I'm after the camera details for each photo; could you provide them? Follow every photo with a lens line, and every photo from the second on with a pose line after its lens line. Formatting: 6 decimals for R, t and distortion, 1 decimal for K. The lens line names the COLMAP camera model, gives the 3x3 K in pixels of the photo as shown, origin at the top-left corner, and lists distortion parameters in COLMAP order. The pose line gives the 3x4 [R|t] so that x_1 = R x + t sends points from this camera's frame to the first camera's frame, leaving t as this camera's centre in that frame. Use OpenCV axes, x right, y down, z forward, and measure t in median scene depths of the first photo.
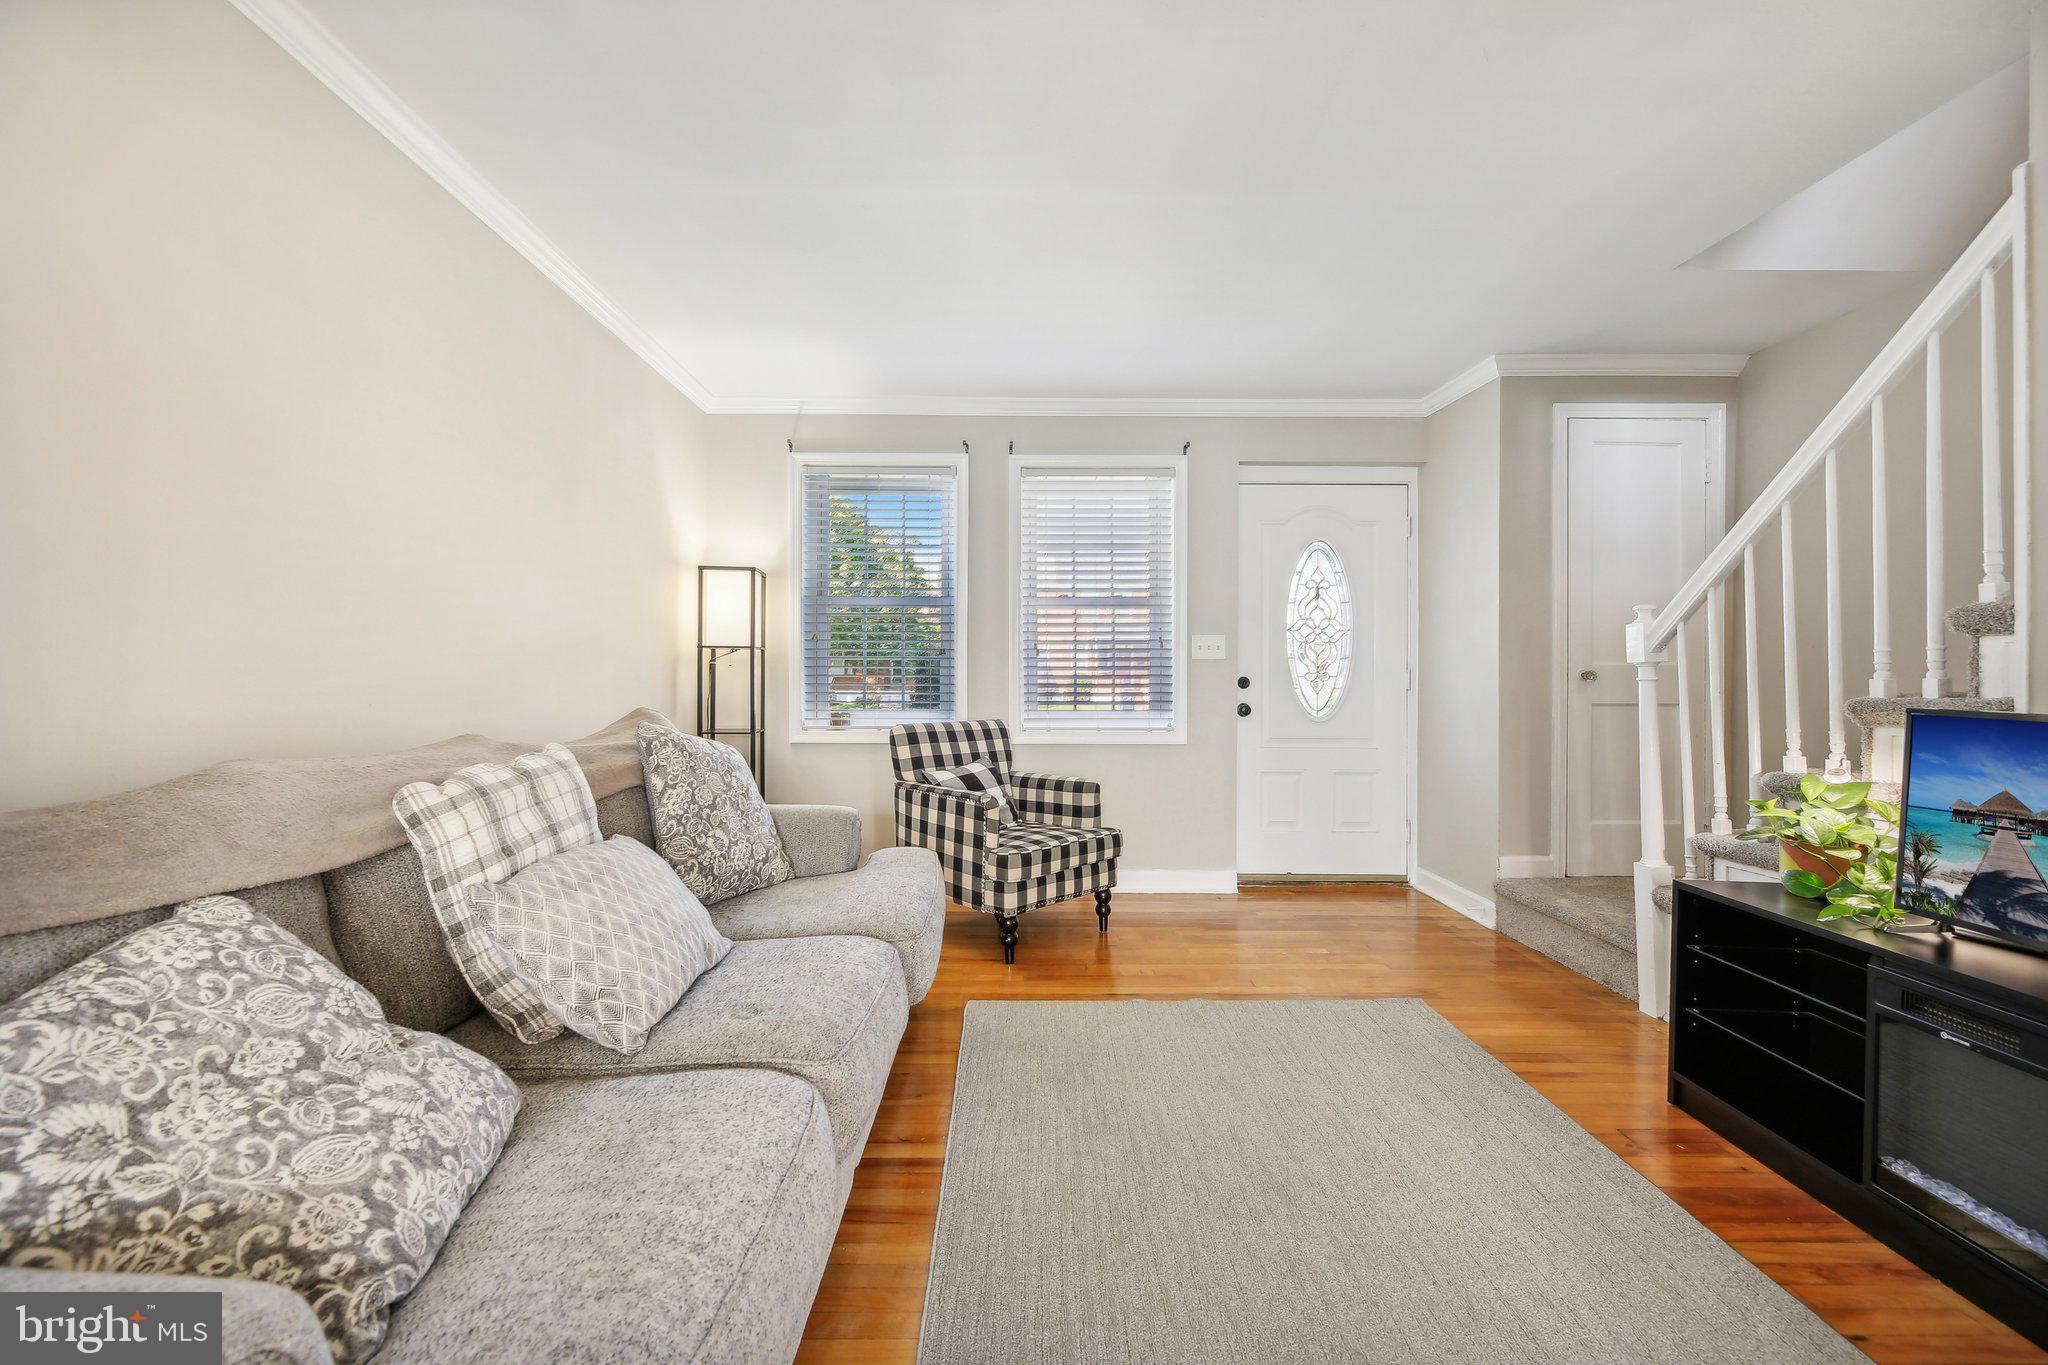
lens RADIAL K [[815.4, 0, 1006.5], [0, 815.4, 682.1], [0, 0, 1]] dist [0.012402, -0.005841]
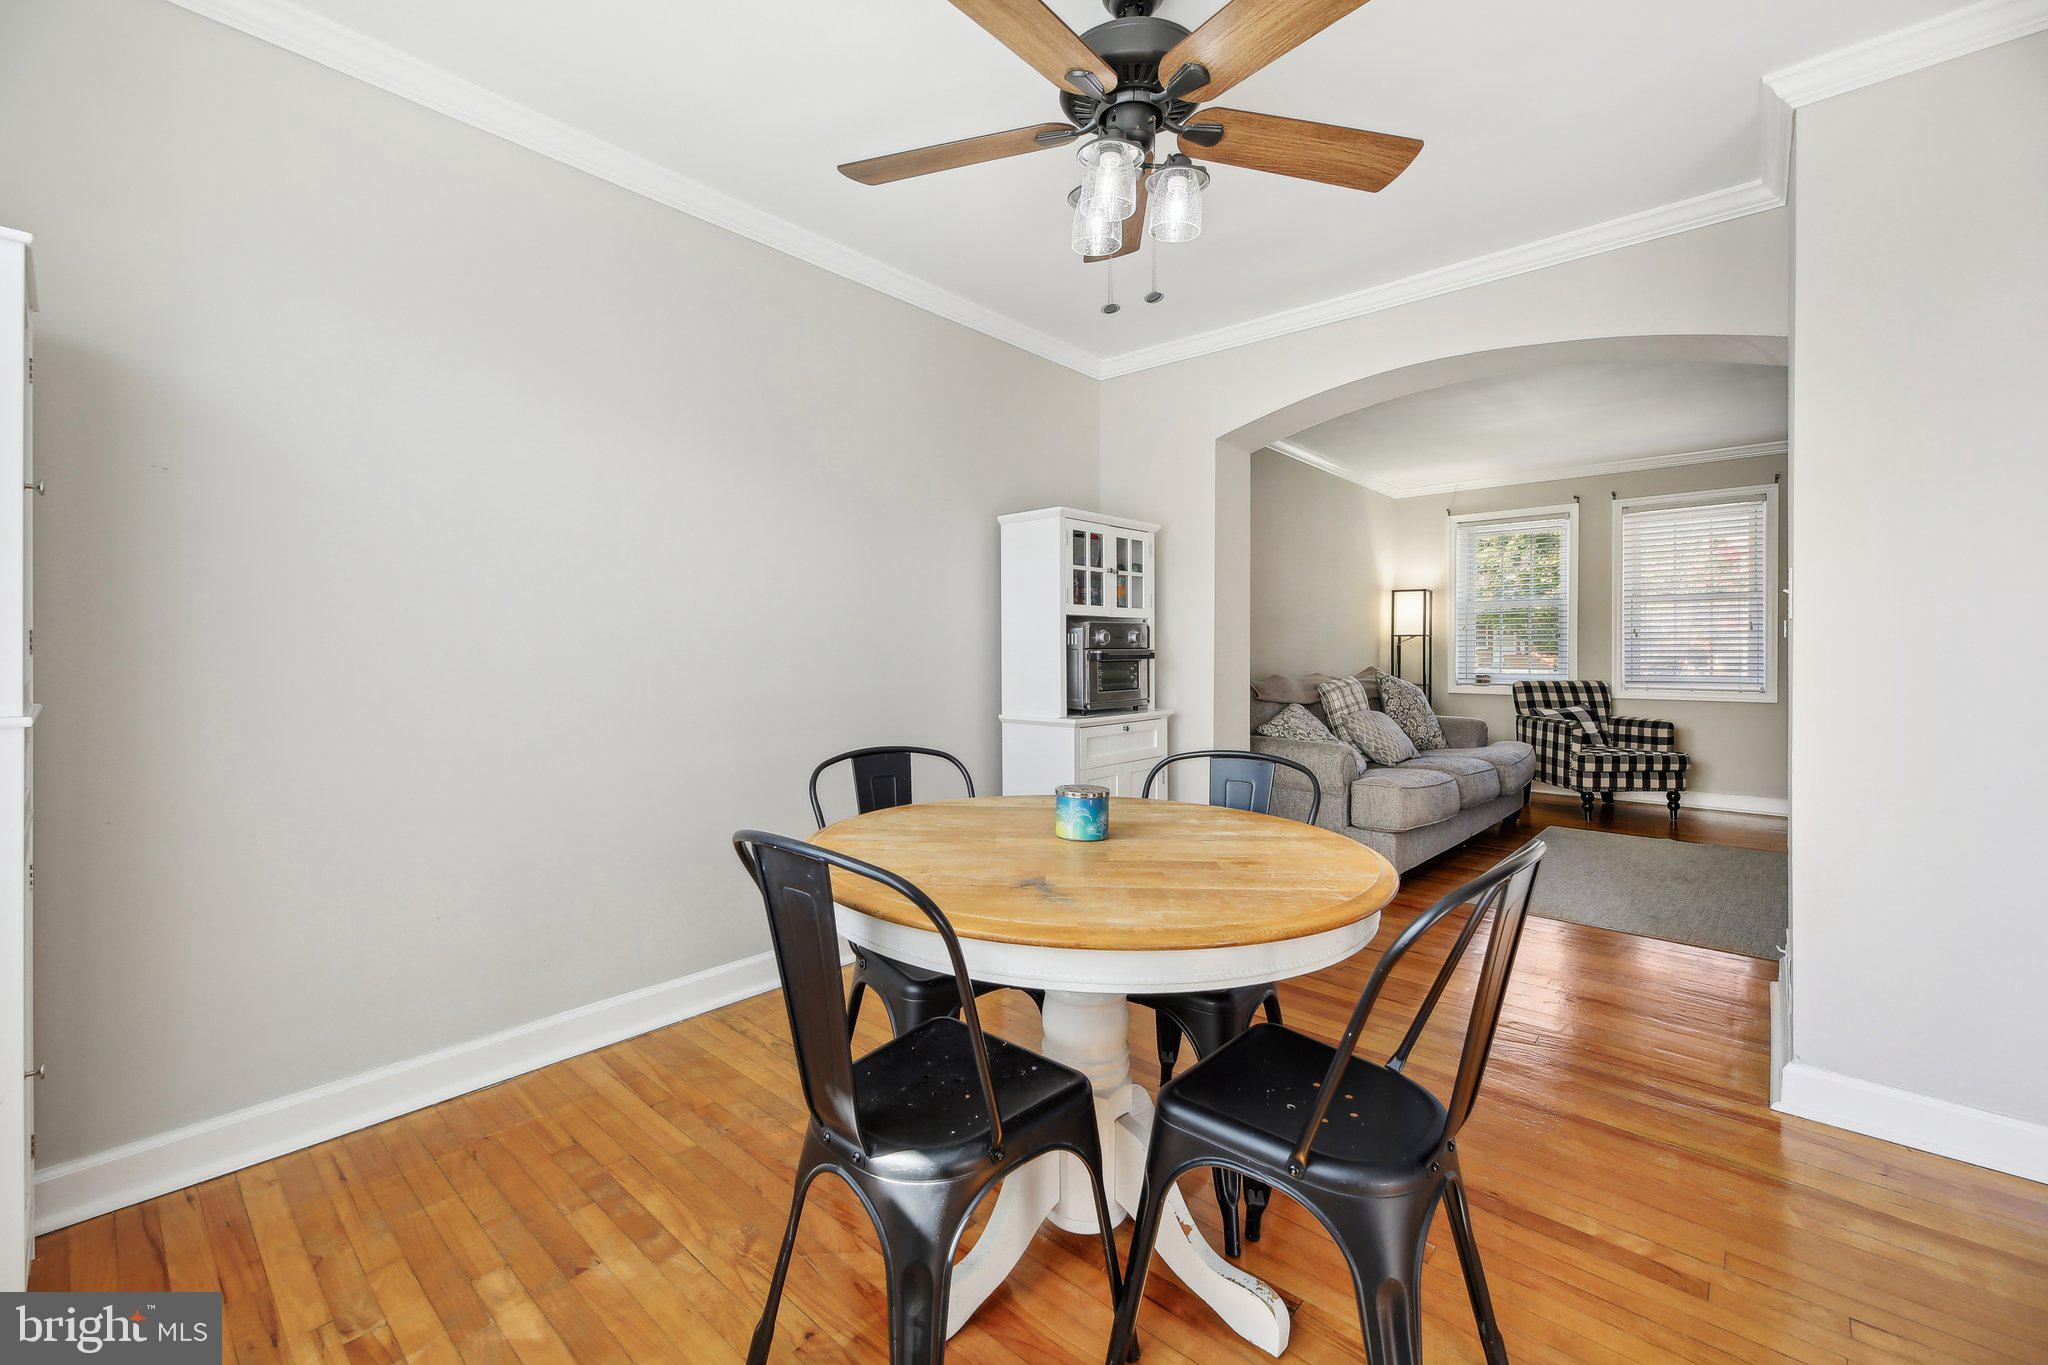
lens RADIAL K [[844.4, 0, 1005.6], [0, 844.4, 657.7], [0, 0, 1]] dist [0.001747, -0.000373]
pose [[0.732935, 0.000290, -0.680299, 0.296629], [-0.003770, 0.999986, -0.003636, 0.016527], [0.680288, 0.005230, 0.732926, -1.061566]]
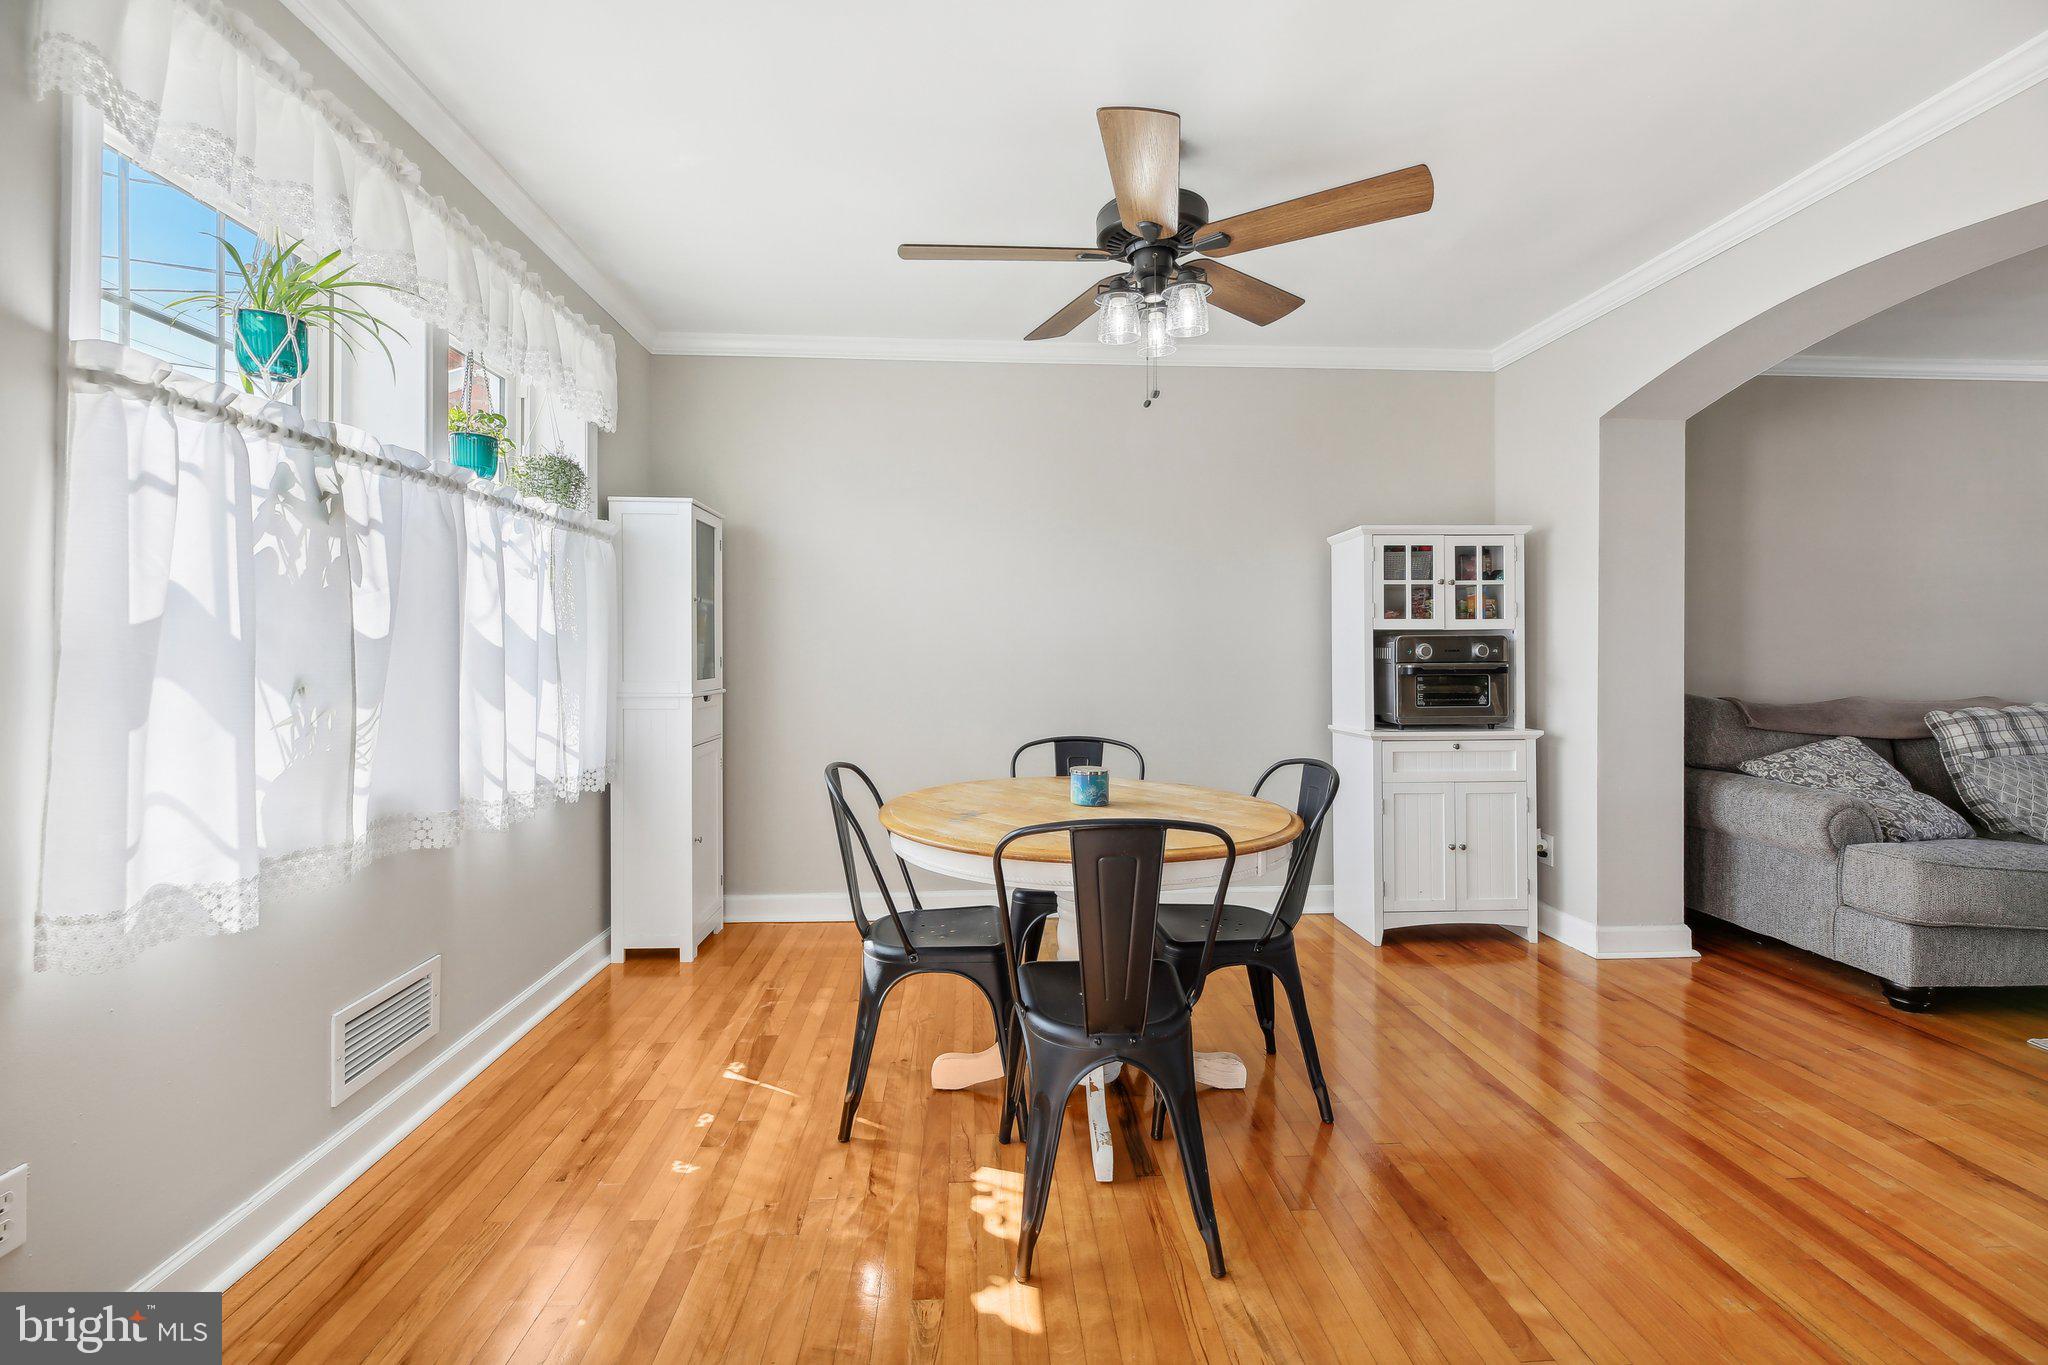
lens RADIAL K [[844.4, 0, 1005.6], [0, 844.4, 657.7], [0, 0, 1]] dist [0.001747, -0.000373]
pose [[0.031539, -0.007283, -0.999476, 0.693228], [-0.008672, 0.999934, -0.007560, 0.006976], [0.999465, 0.008906, 0.031474, -0.744943]]
